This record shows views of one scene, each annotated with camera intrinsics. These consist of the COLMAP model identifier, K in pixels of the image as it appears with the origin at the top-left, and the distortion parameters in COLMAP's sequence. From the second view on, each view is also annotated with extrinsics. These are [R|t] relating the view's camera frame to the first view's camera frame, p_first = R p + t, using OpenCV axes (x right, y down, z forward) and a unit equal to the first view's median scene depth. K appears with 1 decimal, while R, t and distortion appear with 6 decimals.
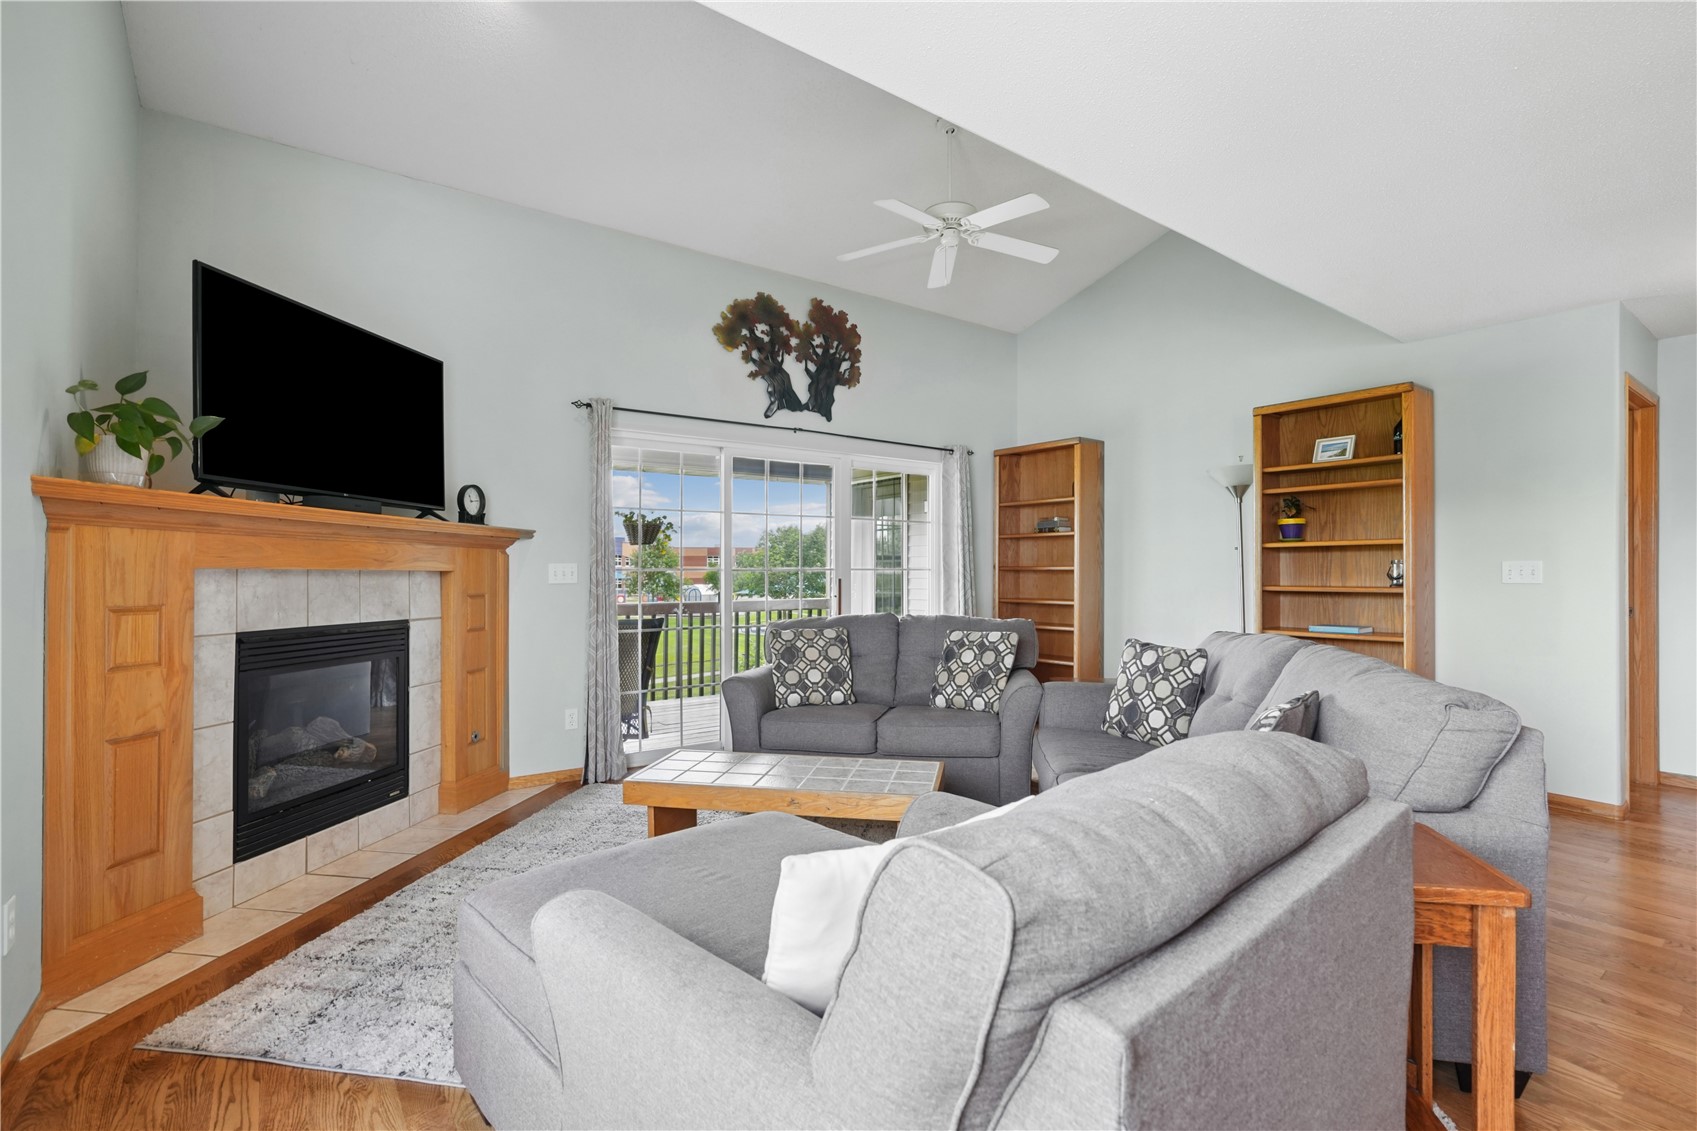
lens RADIAL K [[813.1, 0, 855.1], [0, 813.1, 557.3], [0, 0, 1]] dist [-0.000092, 0.005089]
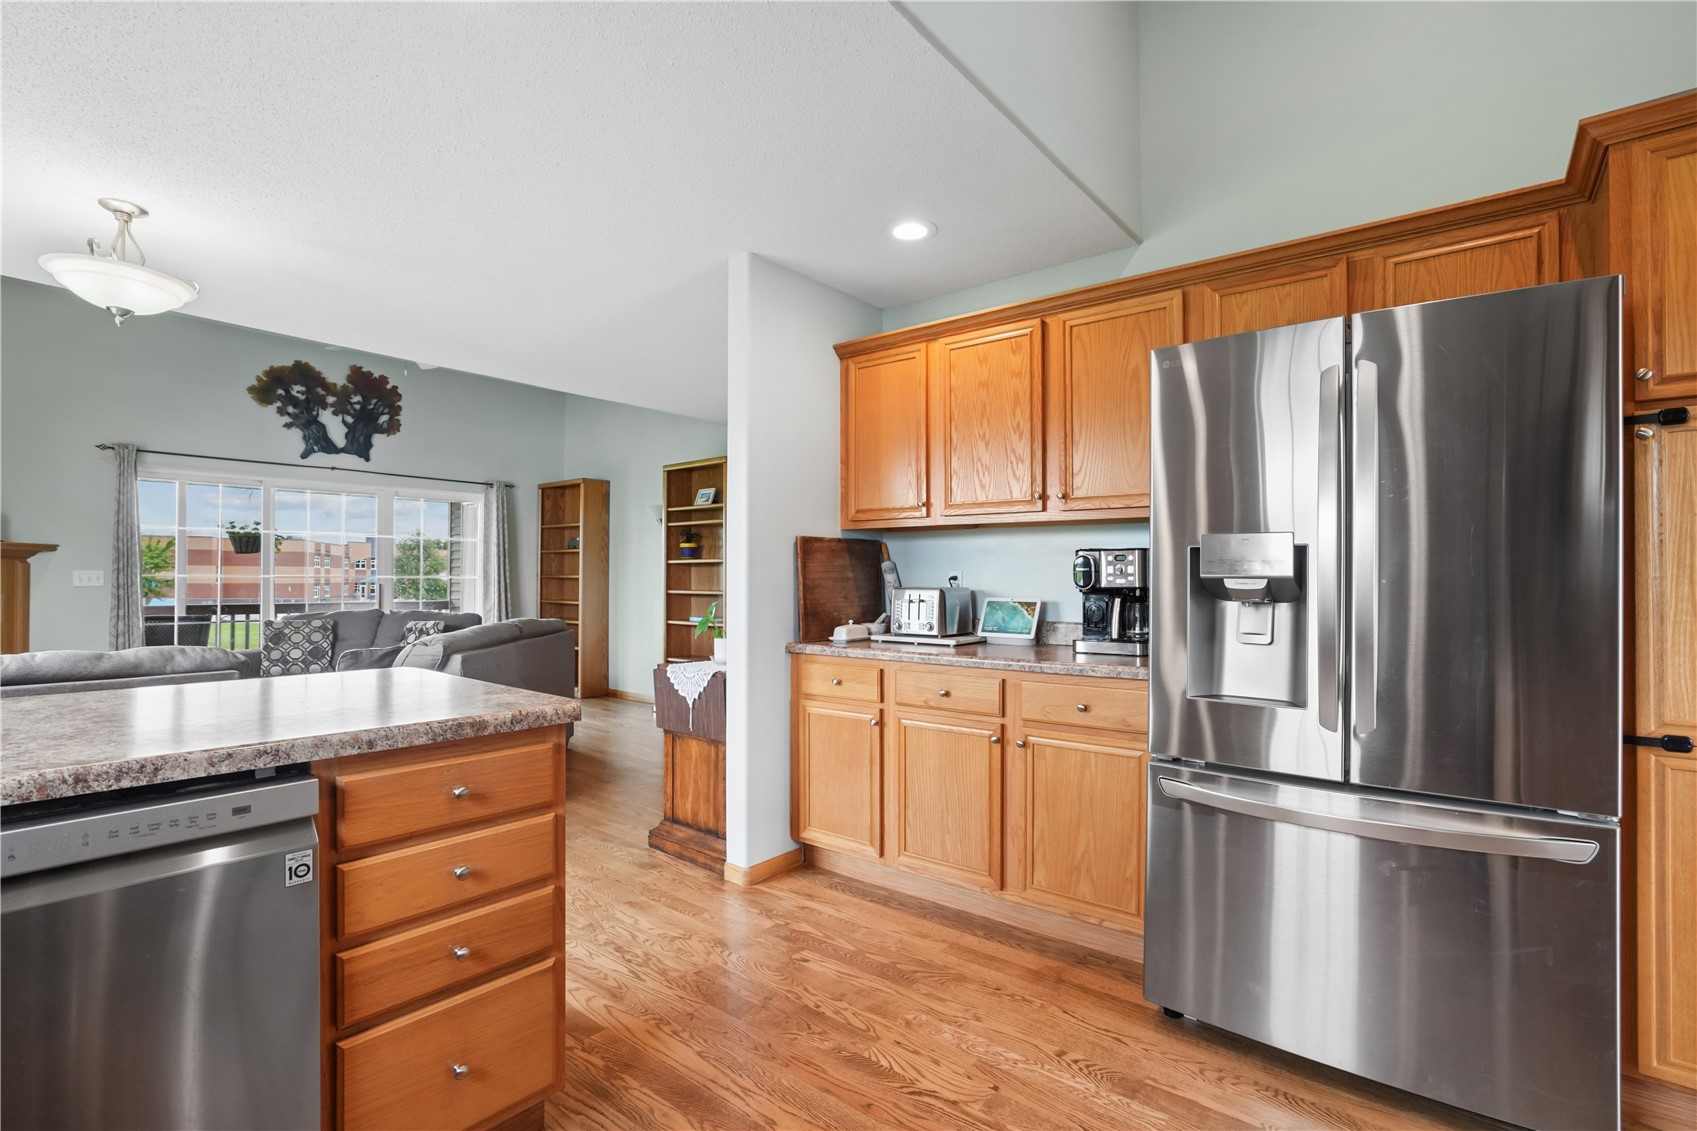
lens RADIAL K [[813.1, 0, 857.5], [0, 813.1, 568.2], [0, 0, 1]] dist [-0.000092, 0.005089]
pose [[0.975570, 0.006905, 0.219578, 0.505697], [-0.007939, 0.999961, 0.003827, -0.010731], [-0.219543, -0.005477, 0.975587, -0.488623]]
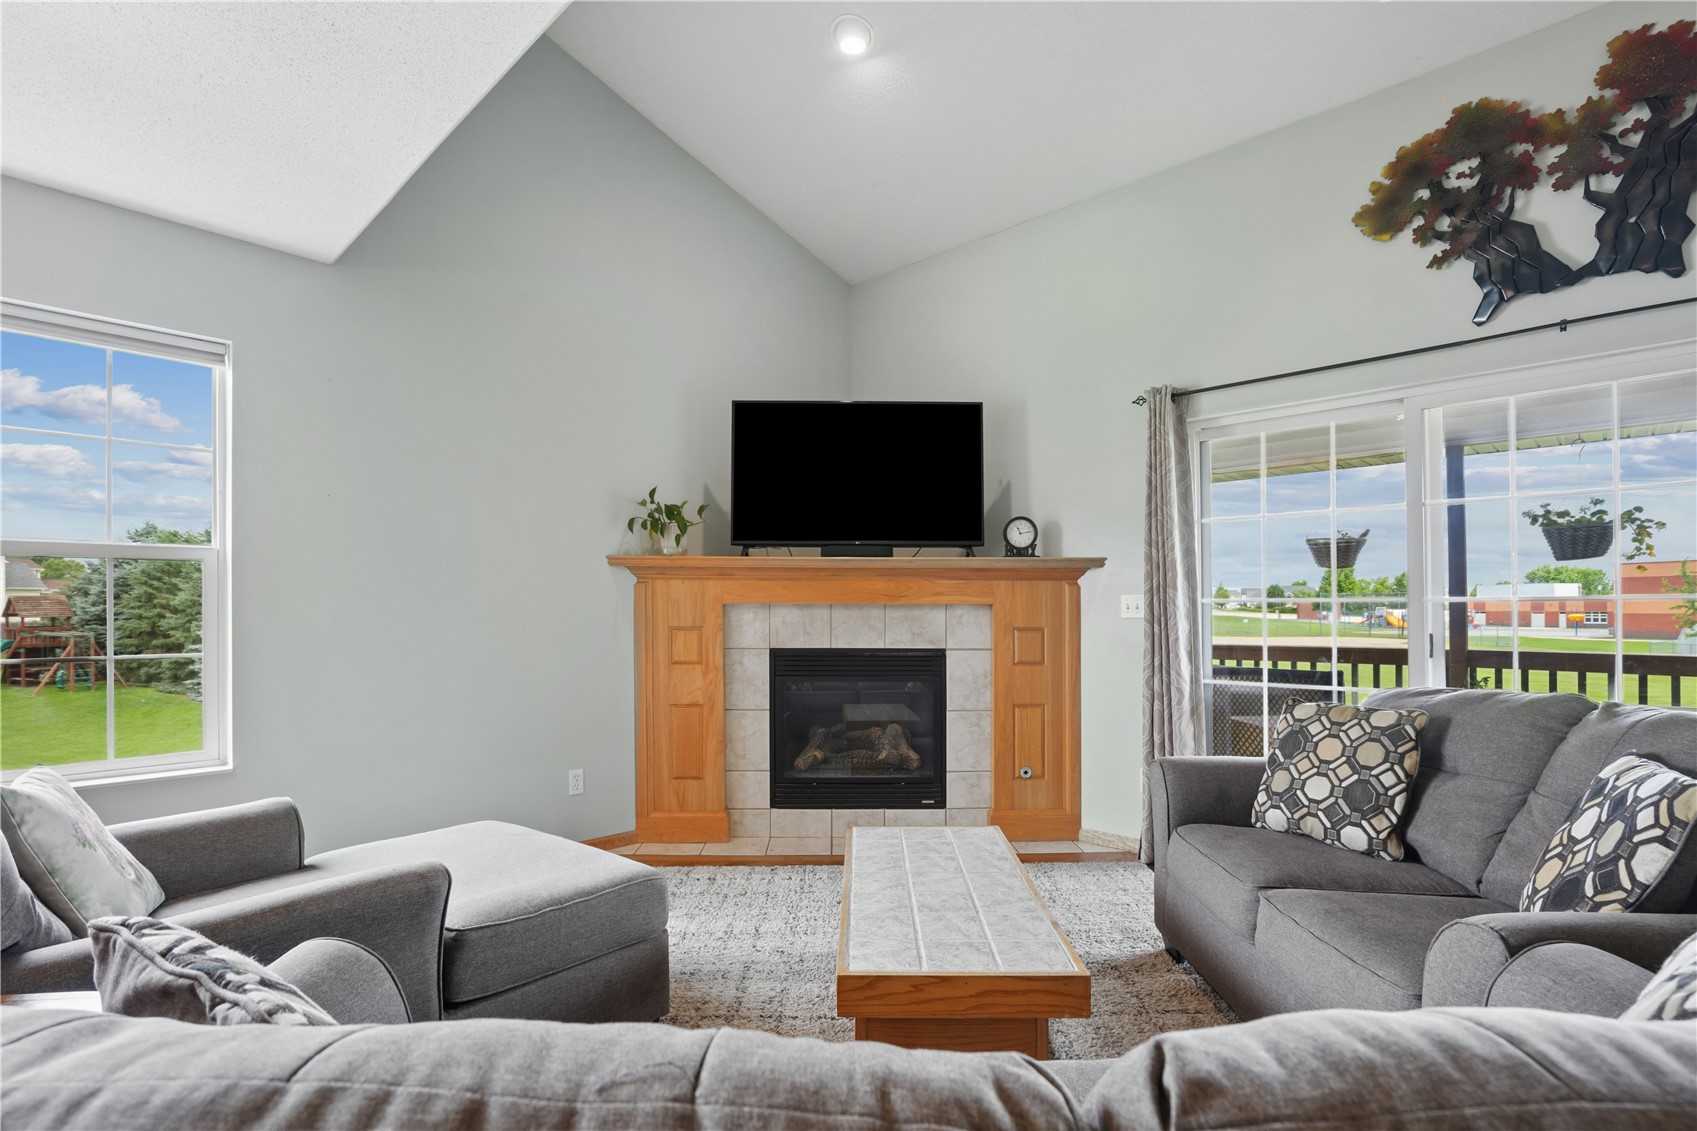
lens RADIAL K [[813.1, 0, 822.0], [0, 813.1, 593.2], [0, 0, 1]] dist [-0.000092, 0.005089]
pose [[0.157948, -0.018837, -0.987268, 0.396496], [0.020635, 0.999663, -0.015772, 0.011860], [0.987232, -0.017881, 0.158284, 0.506554]]
